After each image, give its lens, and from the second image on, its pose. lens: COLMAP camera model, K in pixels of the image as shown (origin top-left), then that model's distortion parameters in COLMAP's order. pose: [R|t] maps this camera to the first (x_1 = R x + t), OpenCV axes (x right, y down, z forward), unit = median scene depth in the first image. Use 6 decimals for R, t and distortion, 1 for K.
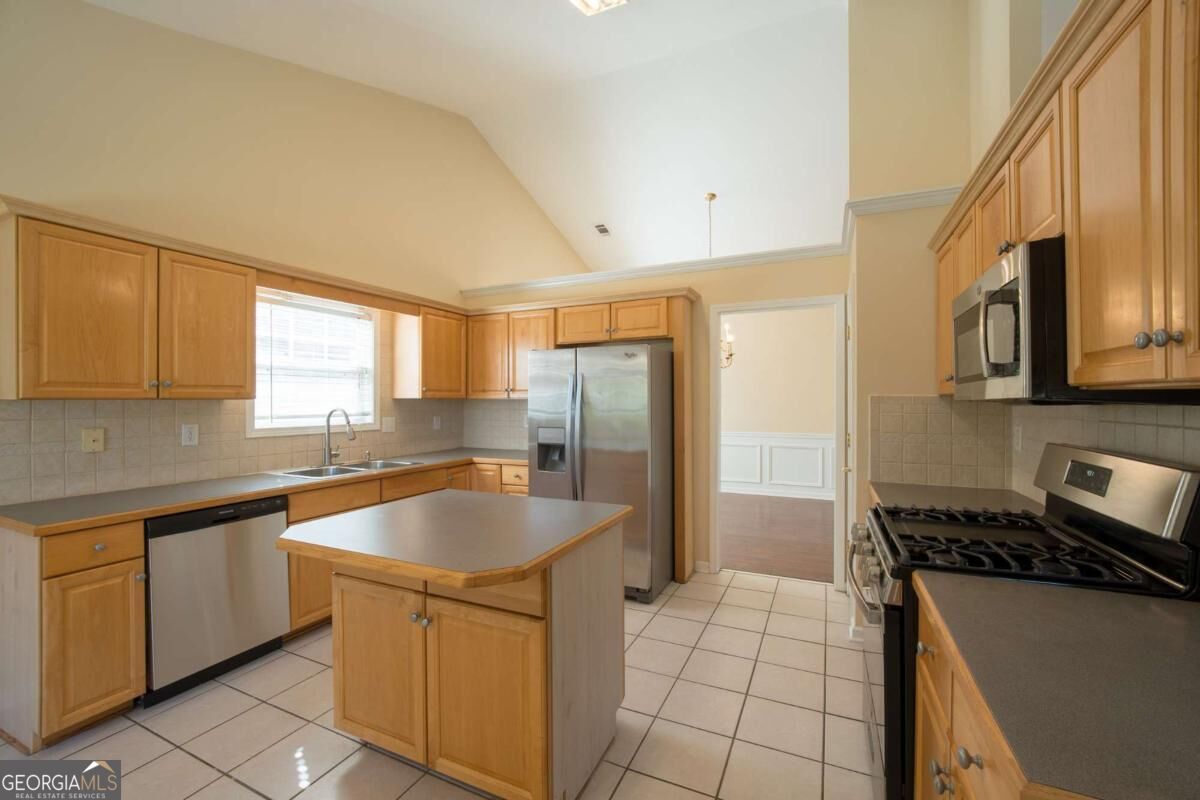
lens RADIAL K [[480.2, 0, 564.2], [0, 480.2, 397.6], [0, 0, 1]] dist [-0.015583, 0.000465]
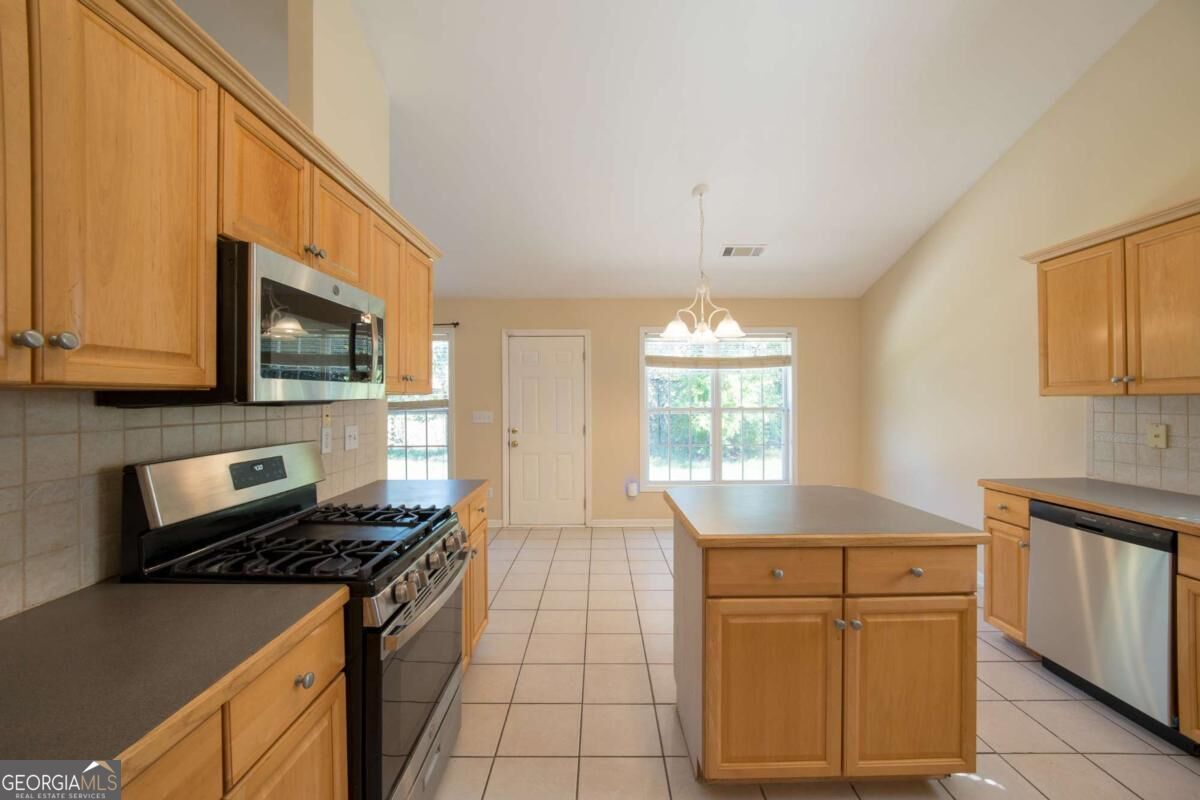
lens RADIAL K [[579.4, 0, 616.8], [0, 579.4, 397.7], [0, 0, 1]] dist [0.000435, 0.000158]
pose [[-0.881585, 0.004244, -0.472006, 0.390272], [0.007794, 0.999954, -0.005567, 0.004425], [0.471961, -0.008586, -0.881578, 1.003929]]
